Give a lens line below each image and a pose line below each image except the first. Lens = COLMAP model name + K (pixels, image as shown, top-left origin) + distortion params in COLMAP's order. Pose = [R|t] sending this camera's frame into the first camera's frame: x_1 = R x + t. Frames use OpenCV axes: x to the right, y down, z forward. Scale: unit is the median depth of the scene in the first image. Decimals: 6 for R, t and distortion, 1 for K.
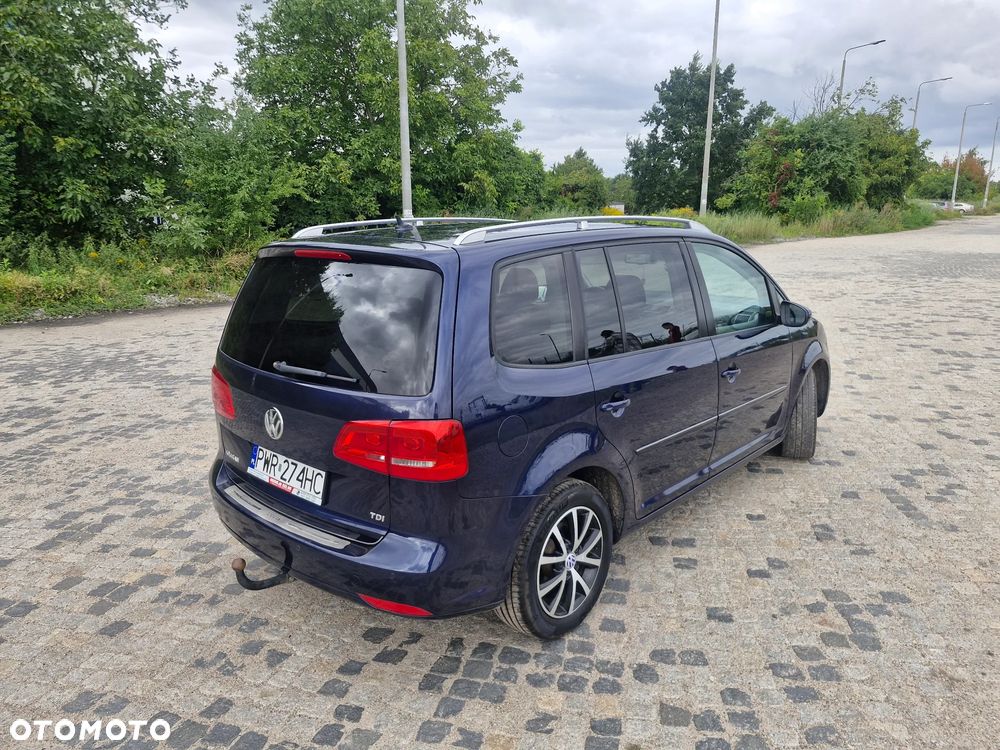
lens RADIAL K [[691.3, 0, 496.3], [0, 691.3, 370.4], [0, 0, 1]] dist [0.062723, -0.064804]
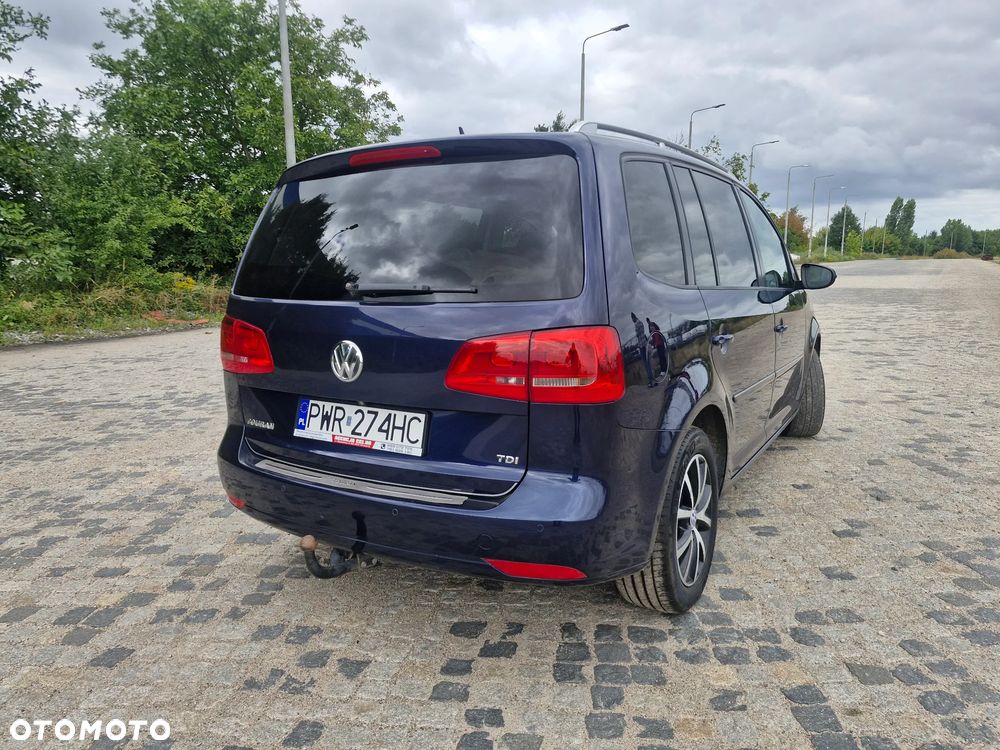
lens RADIAL K [[688.8, 0, 486.3], [0, 688.8, 379.2], [0, 0, 1]] dist [0.056717, -0.052310]
pose [[0.983816, -0.033107, 0.176095, -0.252628], [0.044638, 0.997082, -0.061924, 0.127173], [-0.173531, 0.068782, 0.982423, 0.170621]]
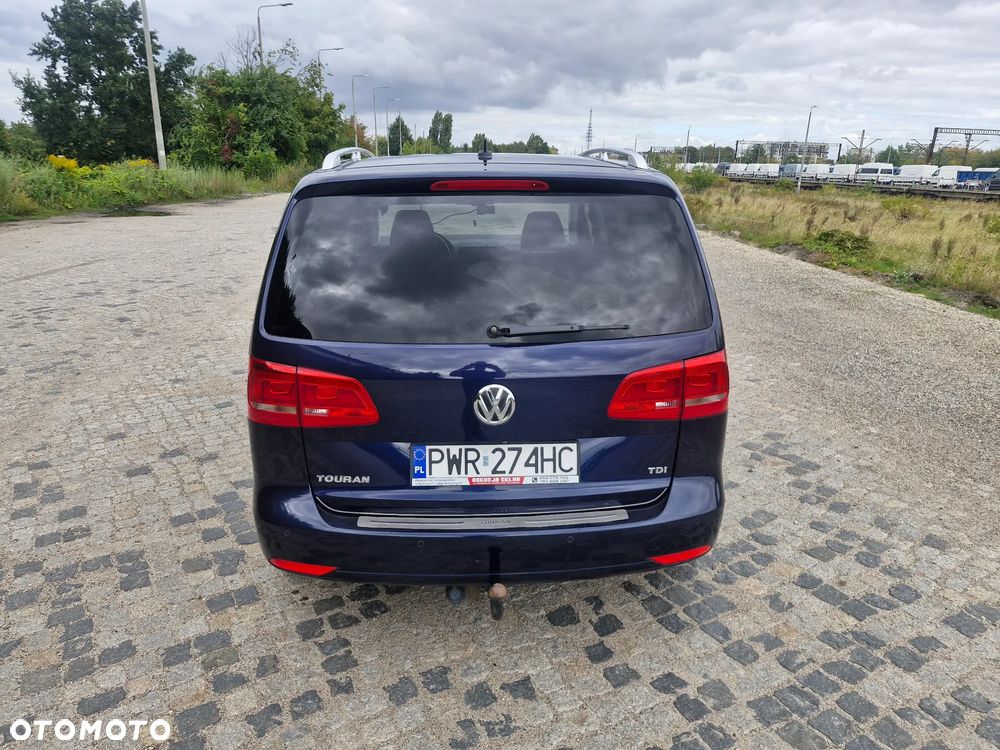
lens RADIAL K [[691.3, 0, 496.3], [0, 691.3, 370.4], [0, 0, 1]] dist [0.062723, -0.064804]
pose [[0.709012, -0.189795, 0.679176, -0.697688], [0.150198, 0.981646, 0.117523, -0.042979], [-0.689015, 0.018686, 0.724506, 0.366723]]
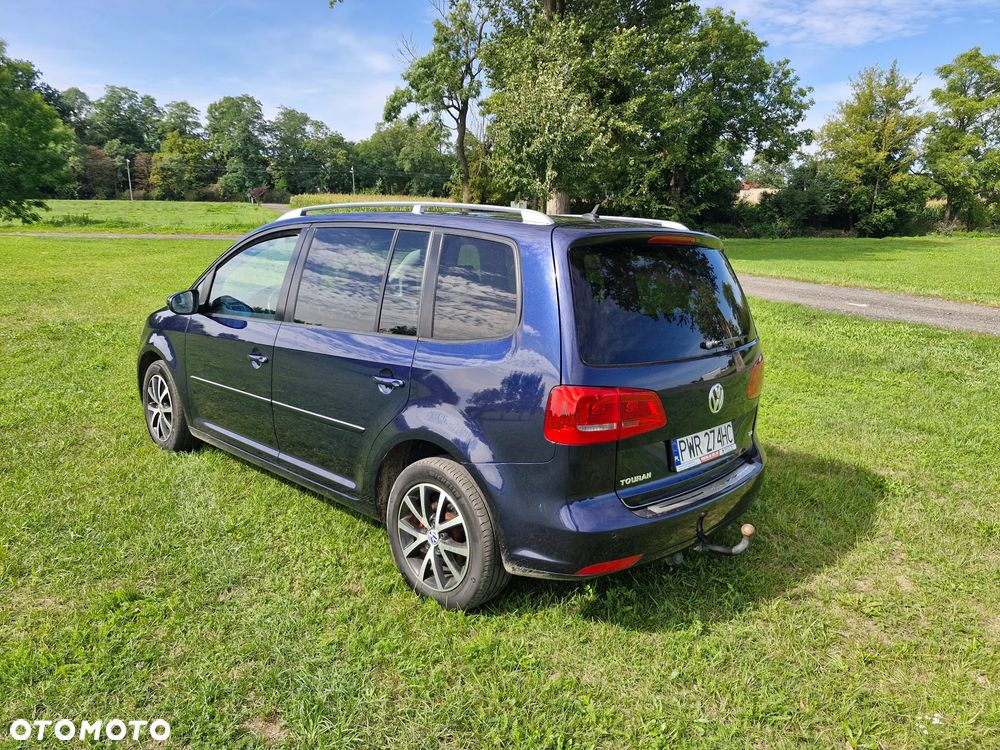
lens RADIAL K [[694.5, 0, 508.4], [0, 694.5, 376.0], [0, 0, 1]] dist [0.012175, 0.001366]
pose [[0.030690, -0.177030, 0.983727, -1.147081], [0.179724, 0.969127, 0.168795, -0.162751], [-0.983238, 0.171619, 0.061559, 1.047619]]
